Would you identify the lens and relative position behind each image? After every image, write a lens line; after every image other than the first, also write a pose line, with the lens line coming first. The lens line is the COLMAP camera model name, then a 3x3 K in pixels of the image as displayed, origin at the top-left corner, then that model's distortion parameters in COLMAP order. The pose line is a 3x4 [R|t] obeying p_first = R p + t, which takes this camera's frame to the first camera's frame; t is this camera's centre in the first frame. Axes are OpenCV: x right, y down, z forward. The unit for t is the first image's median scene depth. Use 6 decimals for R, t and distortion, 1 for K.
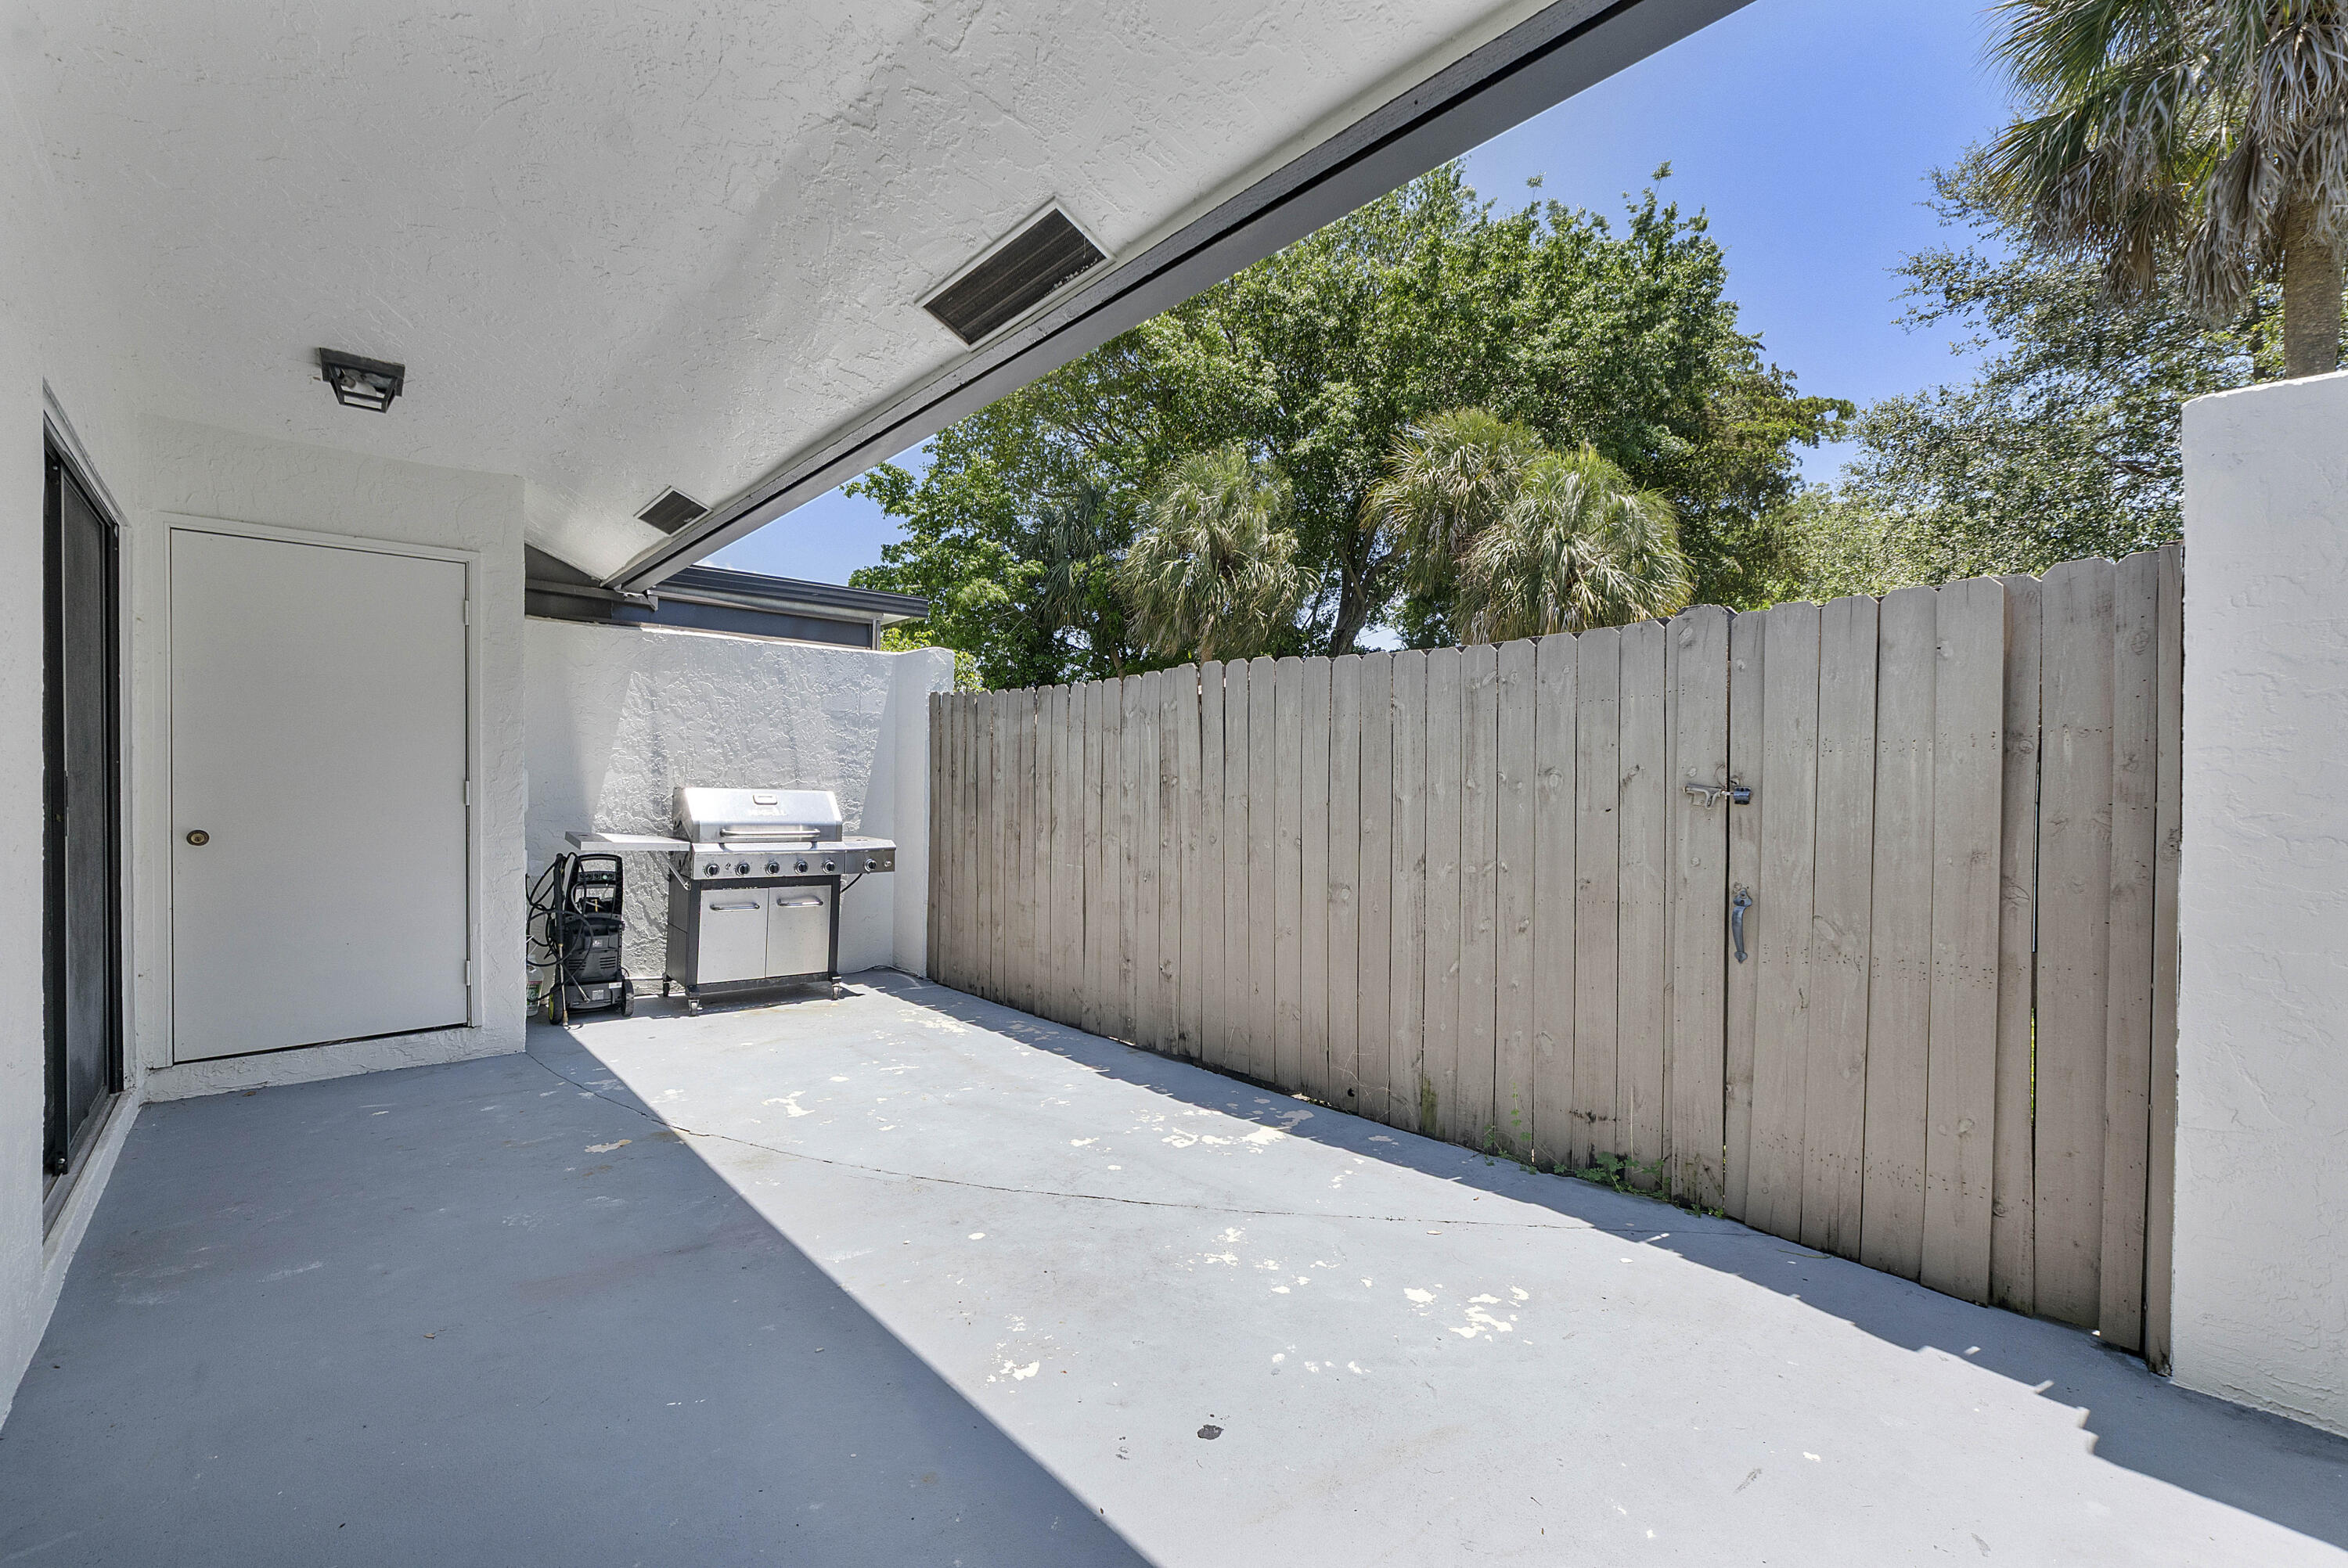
lens RADIAL K [[1002.5, 0, 1178.6], [0, 1002.5, 785.0], [0, 0, 1]] dist [0.001283, -0.000376]
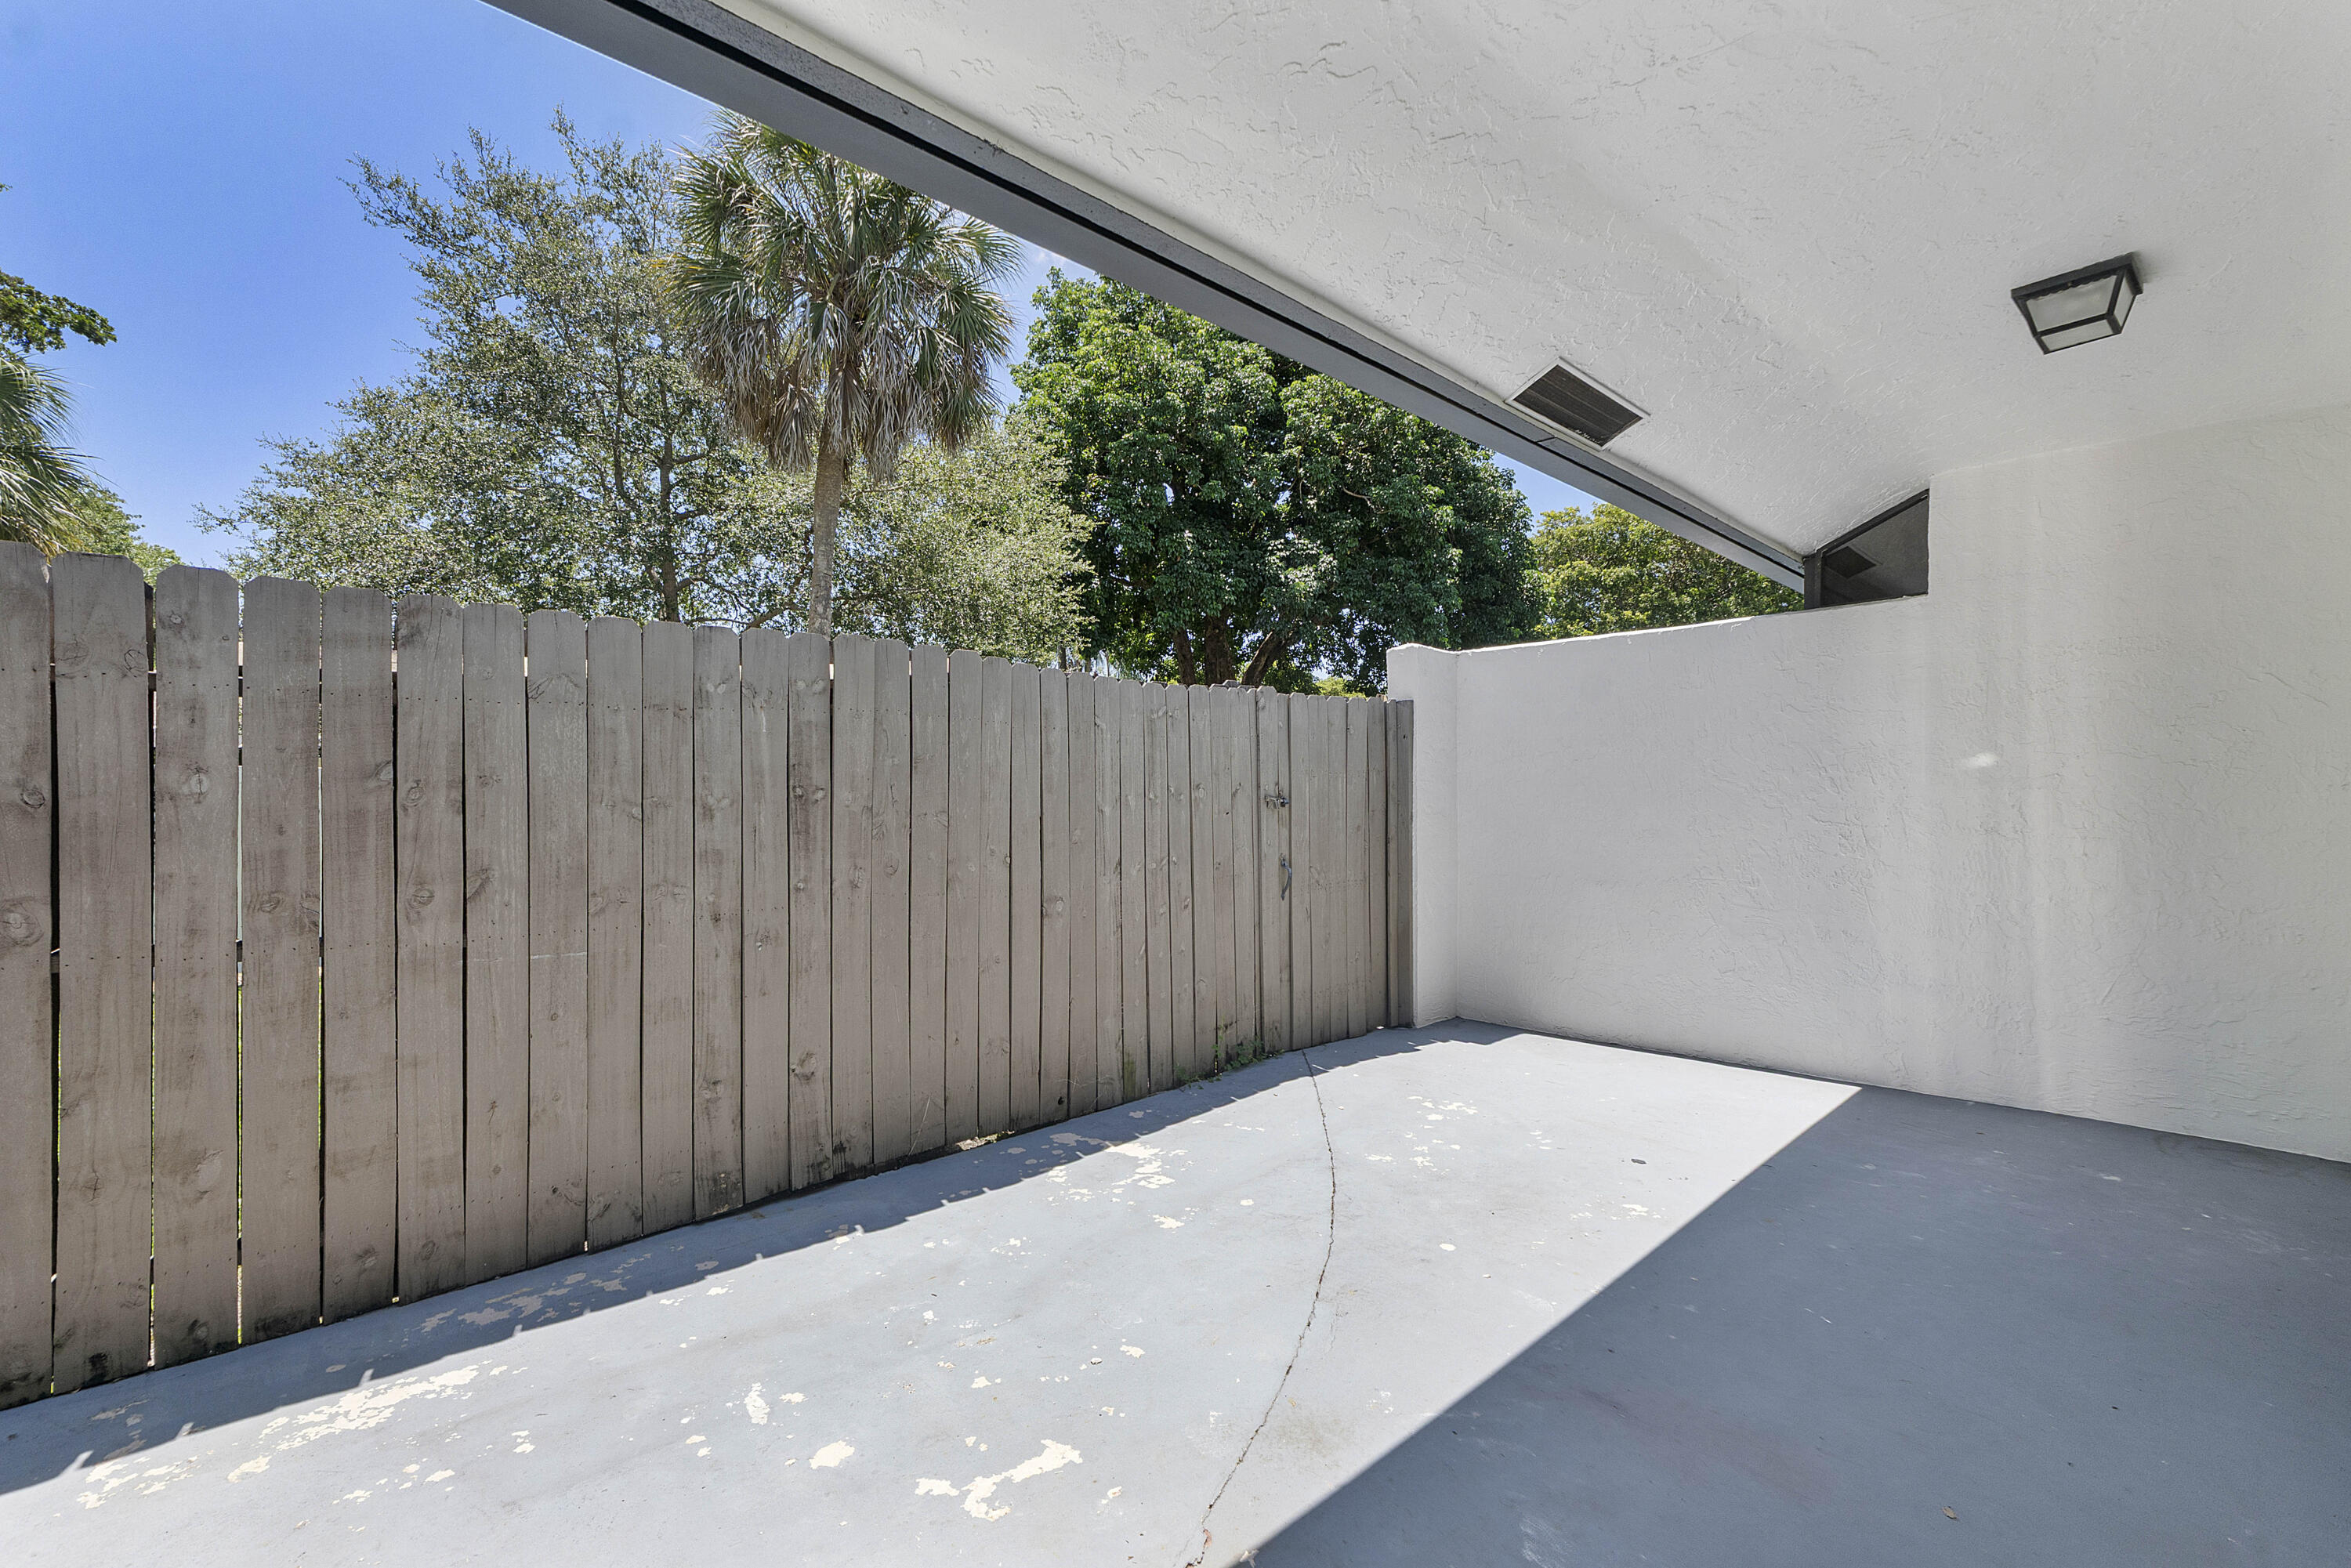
lens RADIAL K [[1003.9, 0, 1180.1], [0, 1003.9, 785.0], [0, 0, 1]] dist [0.001283, -0.000376]
pose [[-0.021323, 0.000901, 0.999772, -0.880886], [0.000232, 1.000000, -0.000896, -0.012340], [-0.999773, 0.000213, -0.021323, 0.938751]]
